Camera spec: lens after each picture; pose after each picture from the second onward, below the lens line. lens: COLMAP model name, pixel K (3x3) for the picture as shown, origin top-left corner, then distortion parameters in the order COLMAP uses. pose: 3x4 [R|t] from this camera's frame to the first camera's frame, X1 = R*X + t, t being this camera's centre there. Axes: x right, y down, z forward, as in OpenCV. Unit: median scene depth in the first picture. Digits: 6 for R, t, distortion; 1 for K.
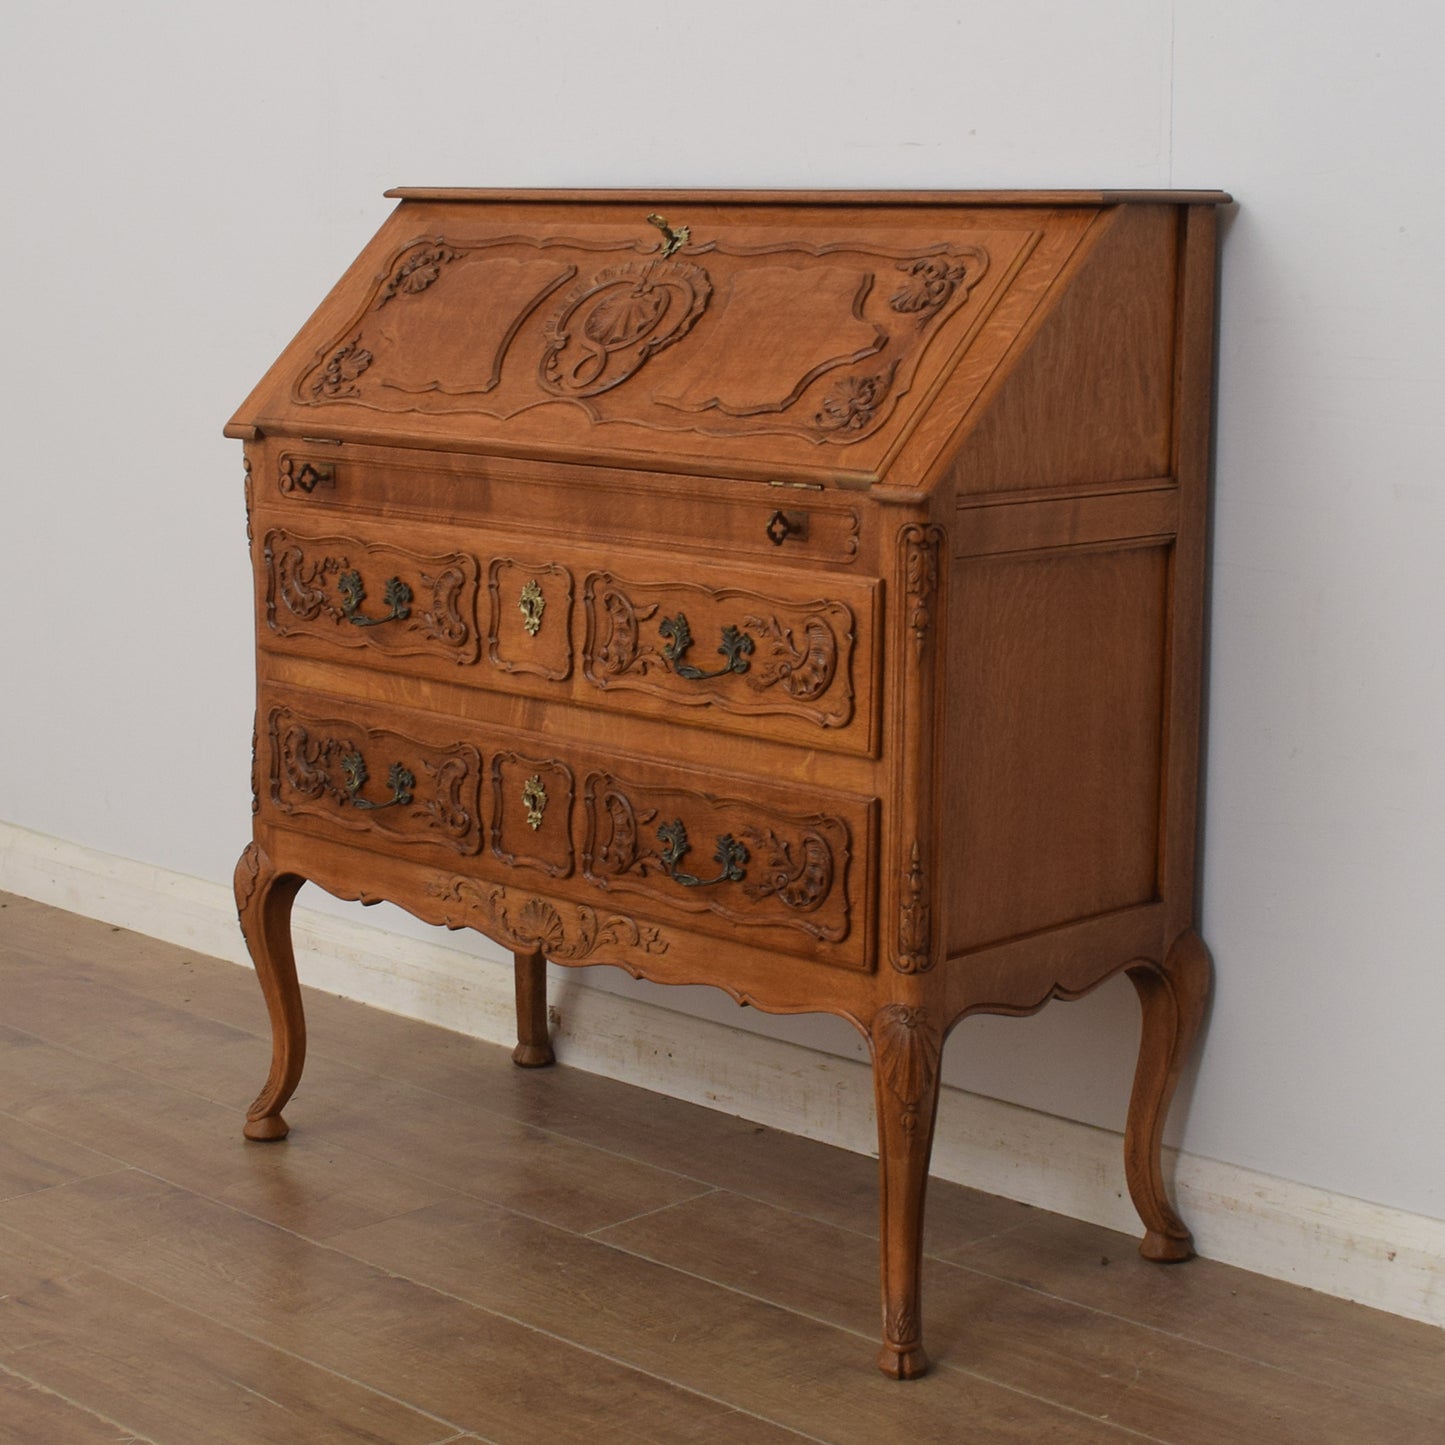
lens RADIAL K [[2973.1, 0, 722.5], [0, 2973.1, 722.5], [0, 0, 1]] dist [-0.067186, -0.136396]
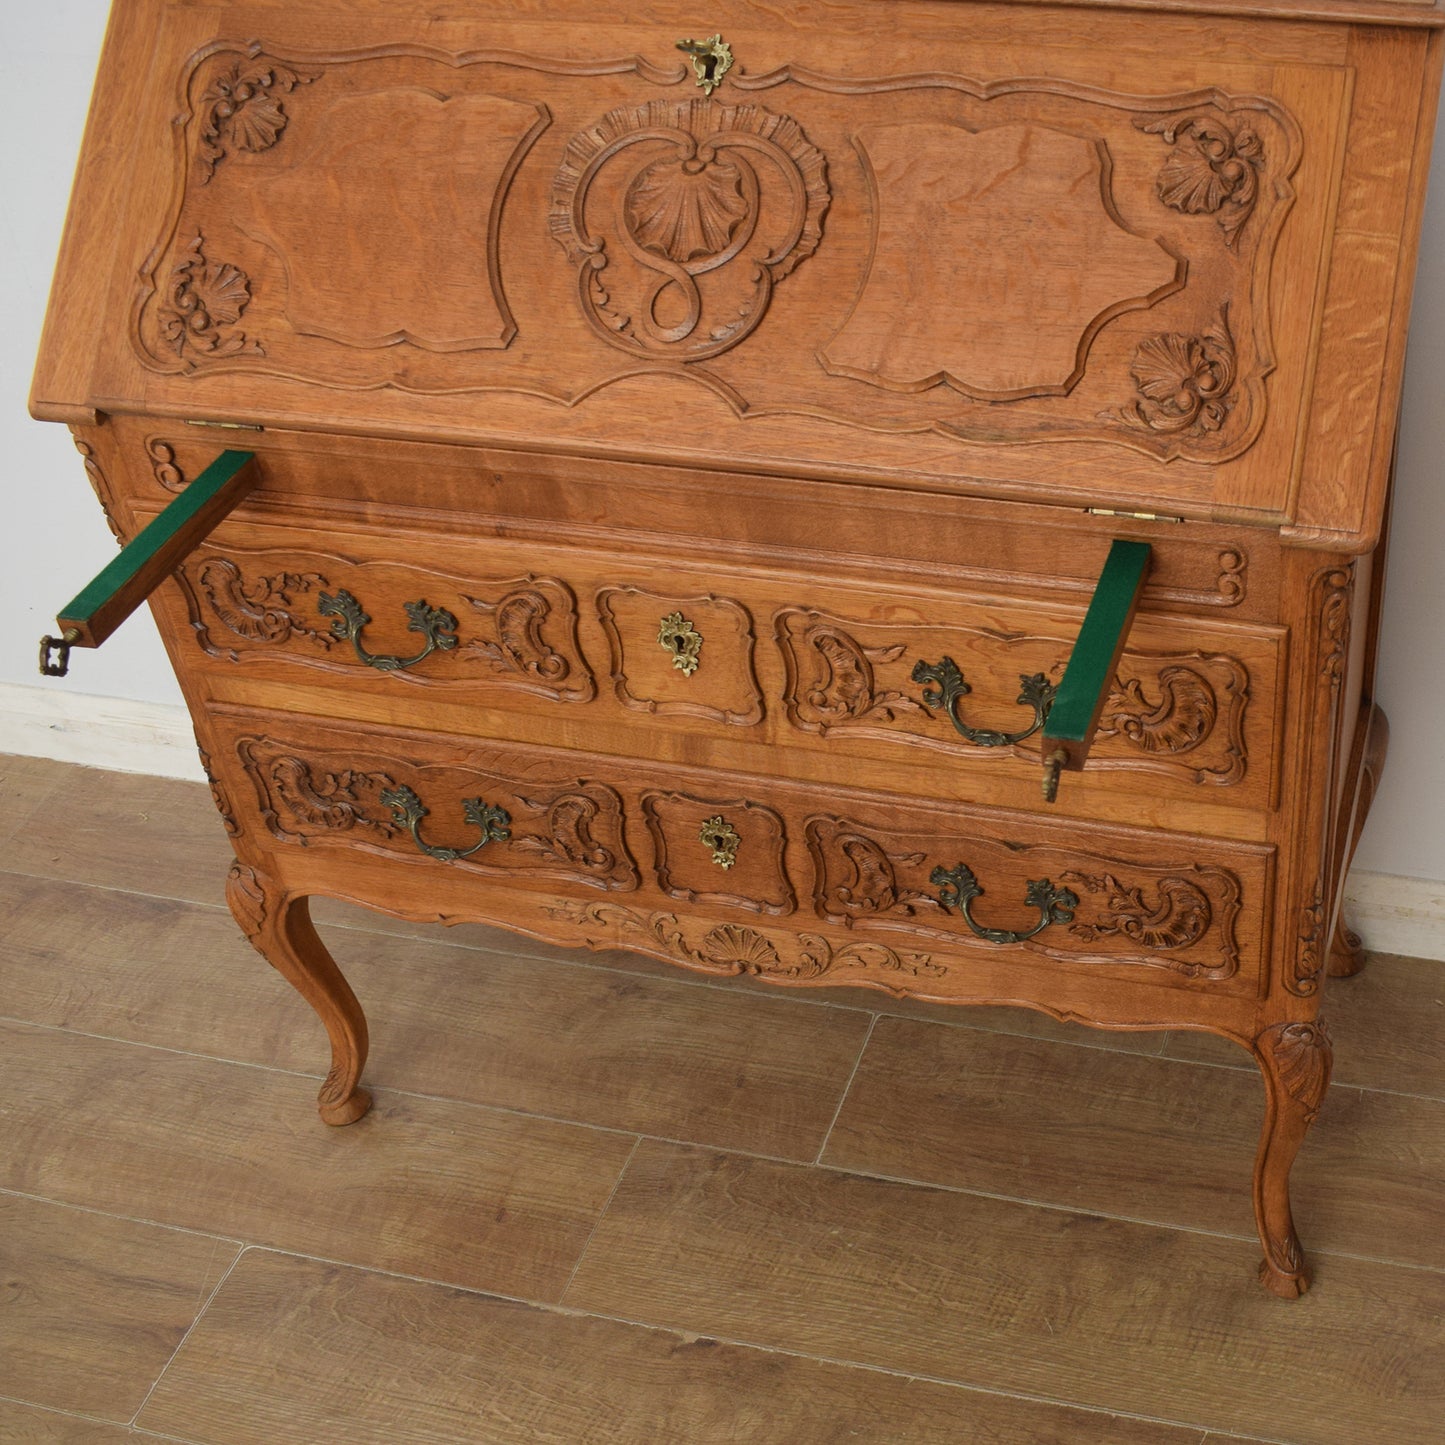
lens RADIAL K [[2033.2, 0, 1118.8], [0, 2033.2, 870.9], [0, 0, 1]] dist [-0.096998, 0.035185]
pose [[0.851204, -0.363159, 0.378903, -0.184752], [0.104675, 0.824913, 0.555484, -0.263876], [-0.514291, -0.433168, 0.740182, 0.549330]]
